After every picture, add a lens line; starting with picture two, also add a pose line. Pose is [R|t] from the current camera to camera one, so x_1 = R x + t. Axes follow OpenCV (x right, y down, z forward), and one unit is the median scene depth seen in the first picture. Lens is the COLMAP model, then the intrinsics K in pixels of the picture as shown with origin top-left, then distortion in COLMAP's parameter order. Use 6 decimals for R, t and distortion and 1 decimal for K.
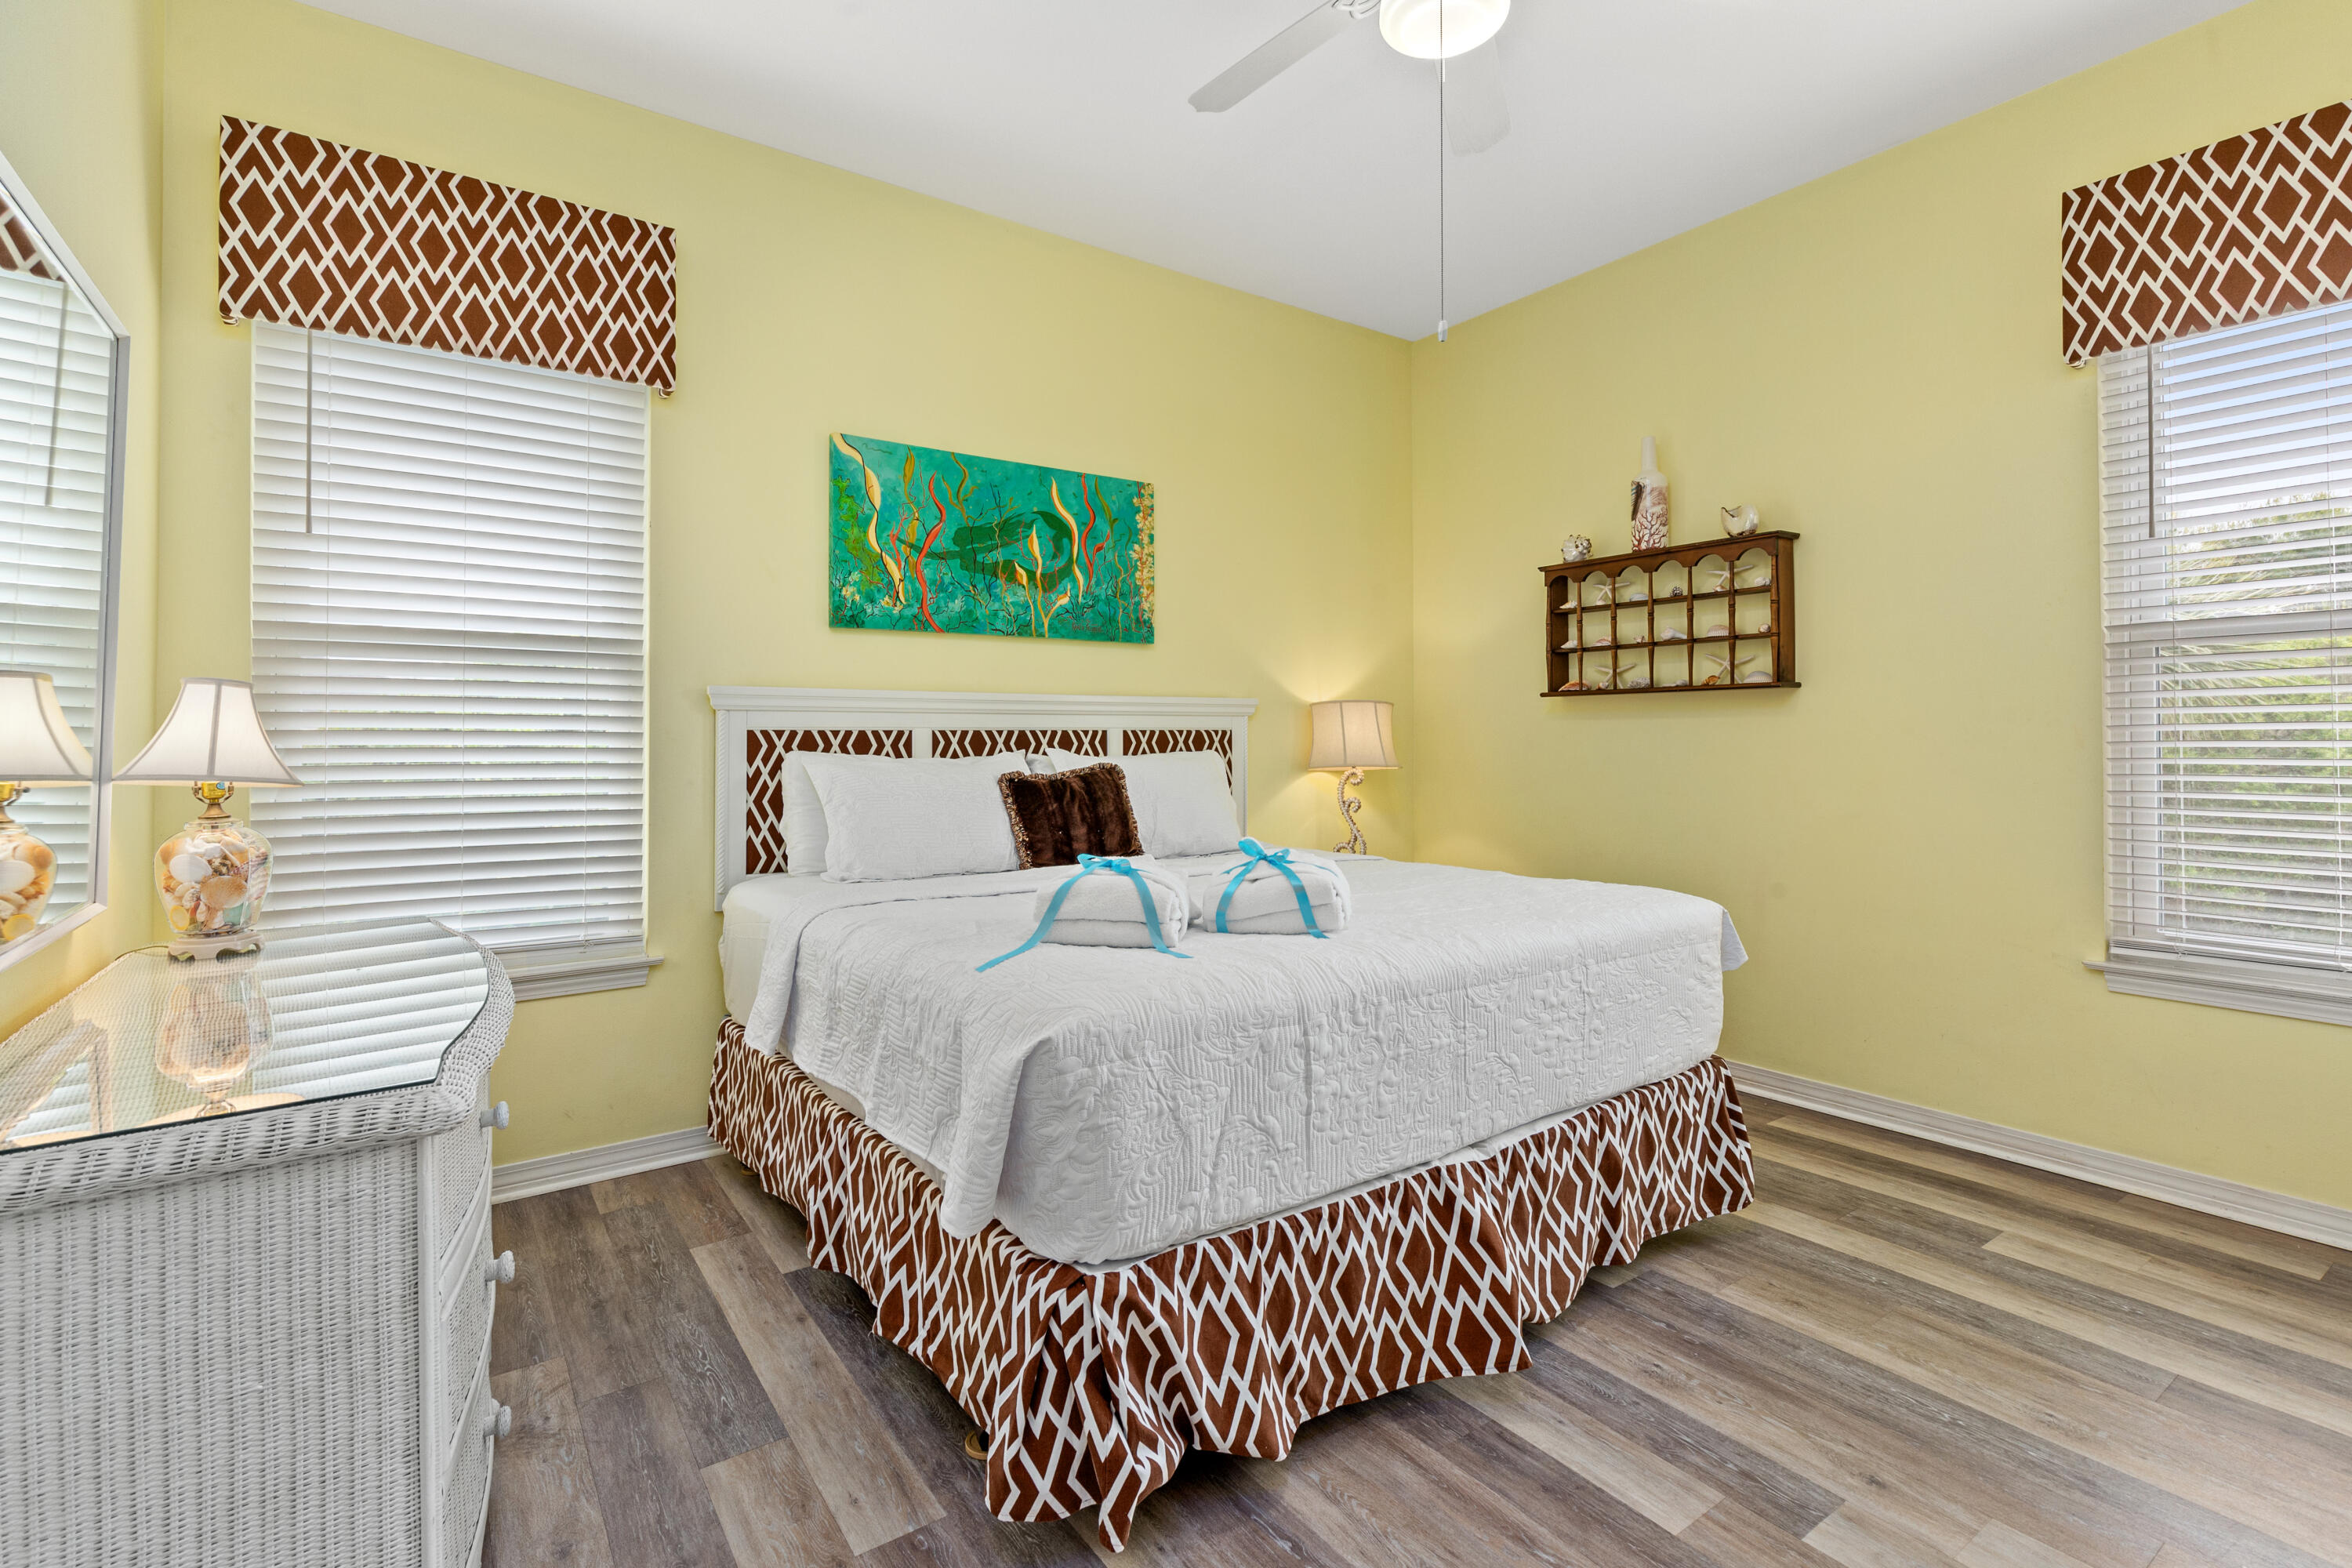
lens RADIAL K [[1091.8, 0, 1174.9], [0, 1091.8, 765.3], [0, 0, 1]] dist [0.000187, -0.000069]
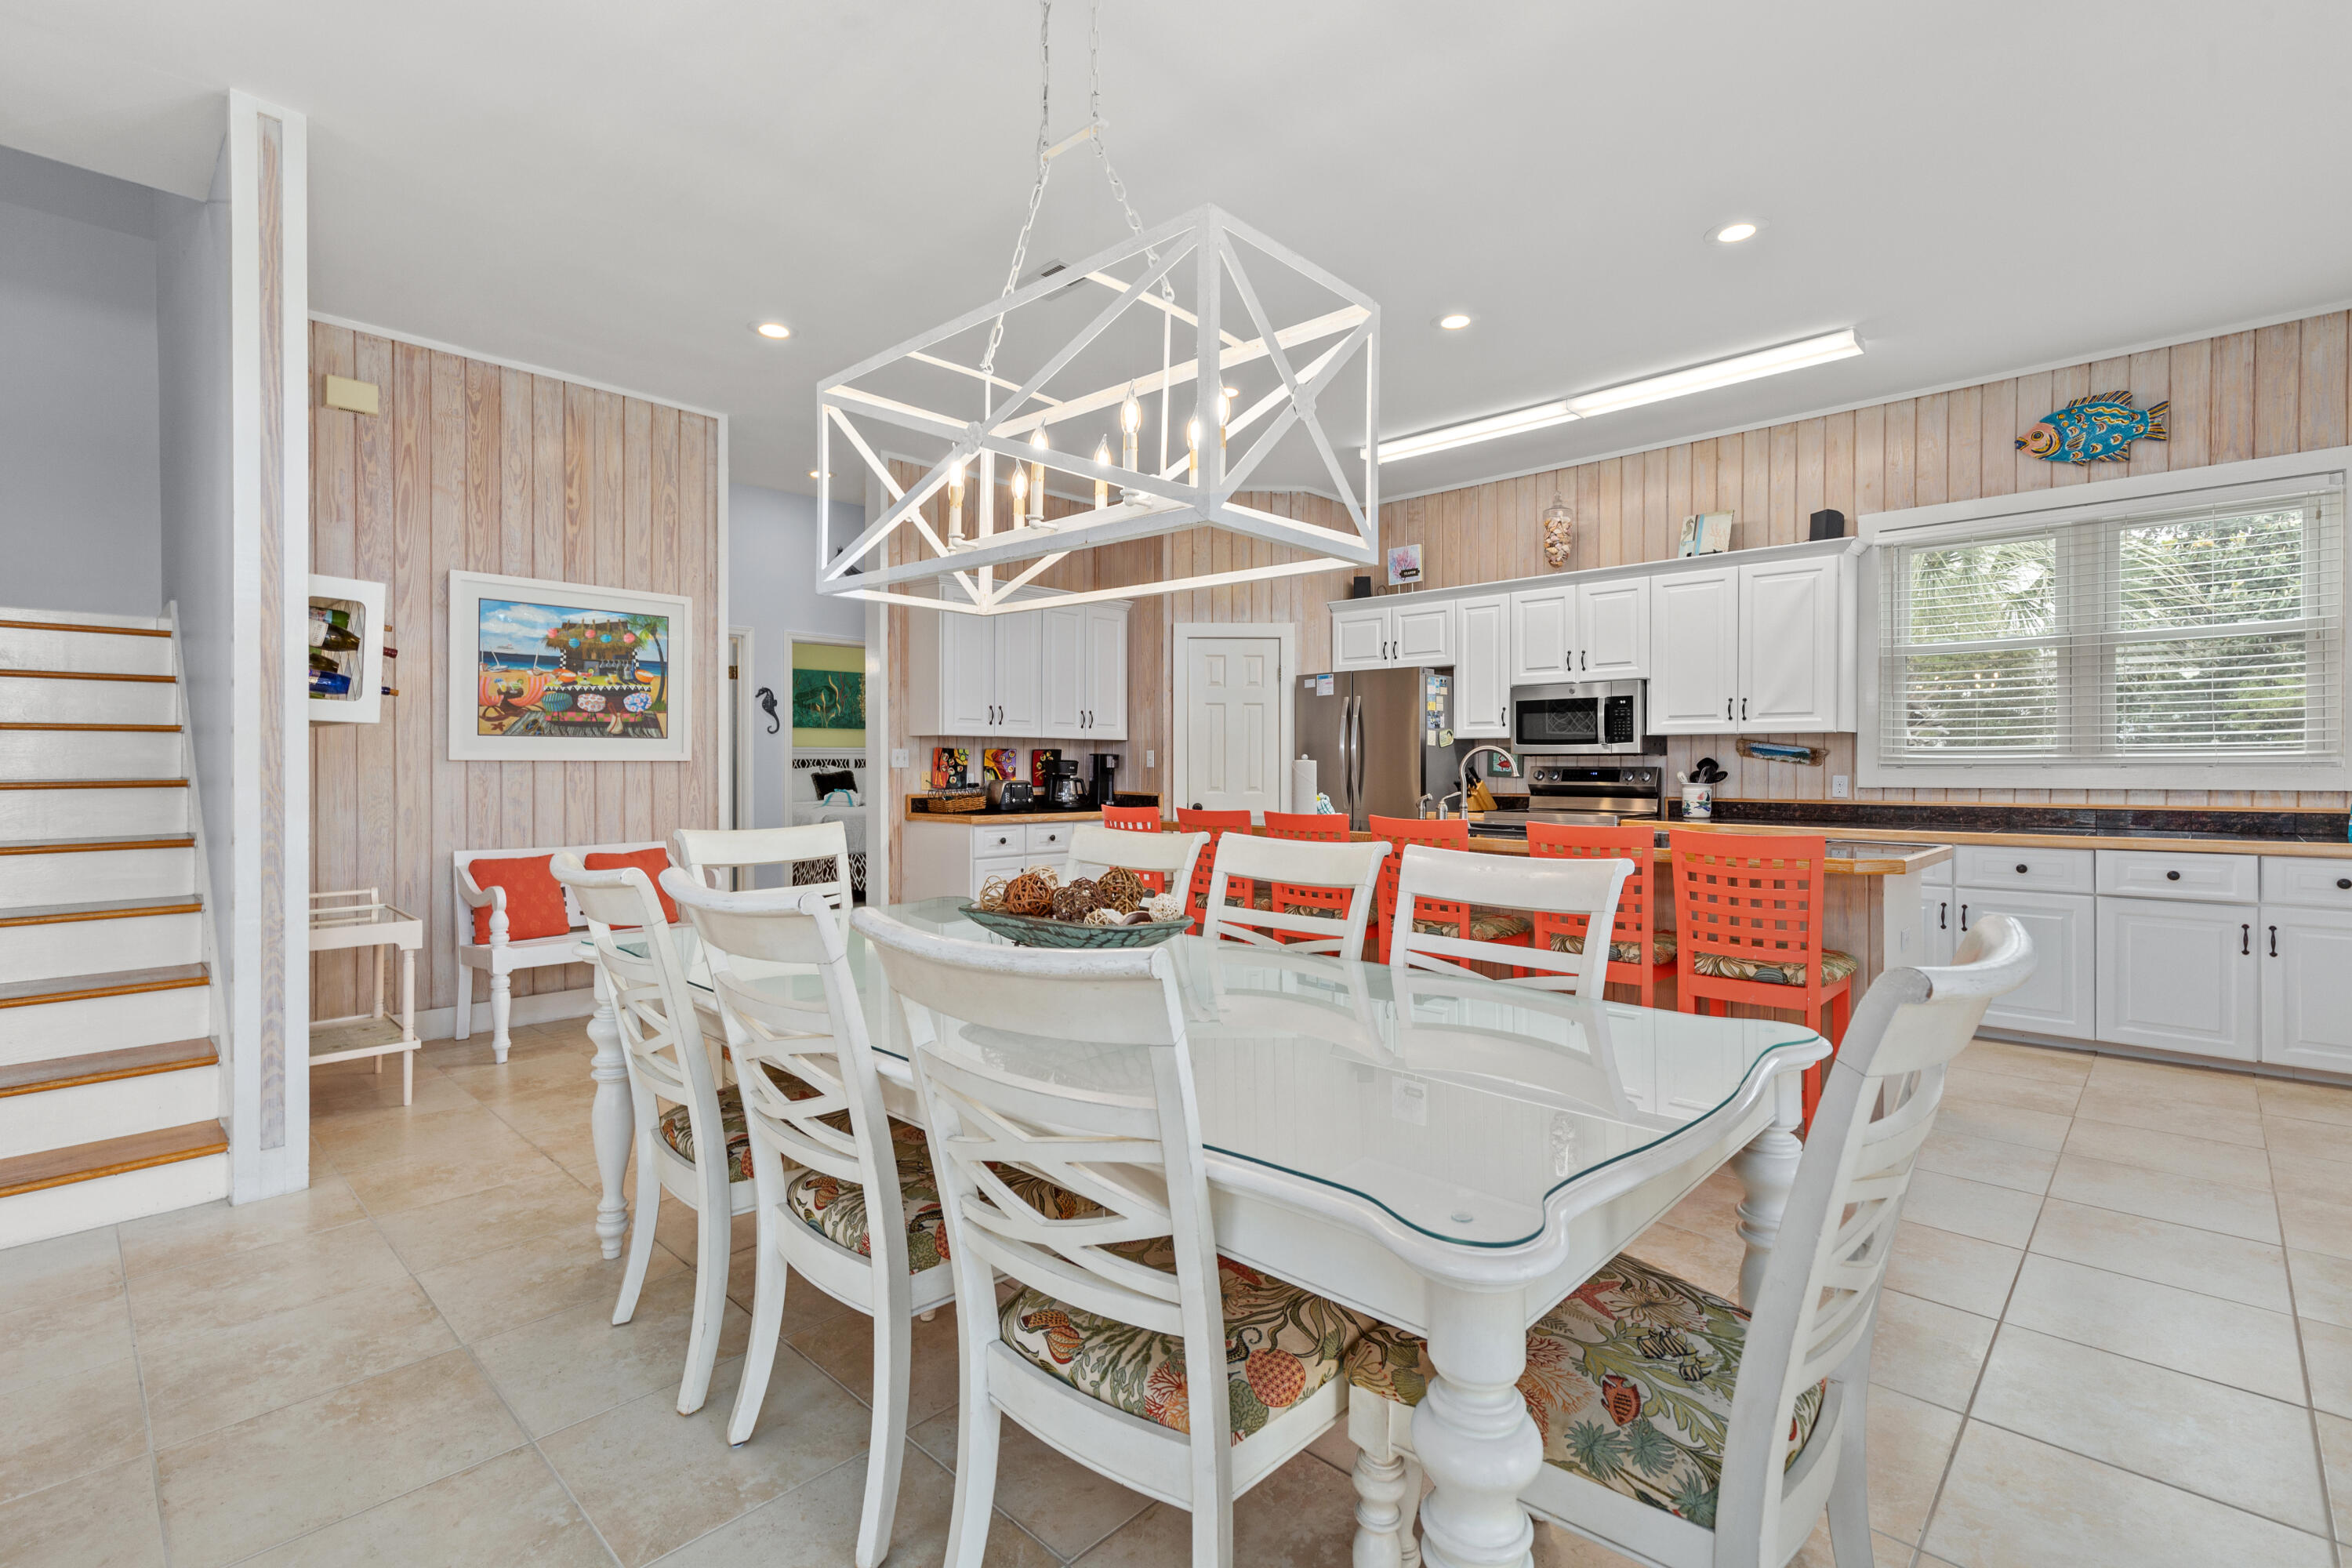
lens RADIAL K [[1091.8, 0, 1178.8], [0, 1091.8, 779.9], [0, 0, 1]] dist [0.000187, -0.000069]
pose [[0.975876, -0.000349, 0.218327, 0.167666], [0.002867, 0.999933, -0.011213, 0.060381], [-0.218308, 0.011569, 0.975811, -2.106010]]
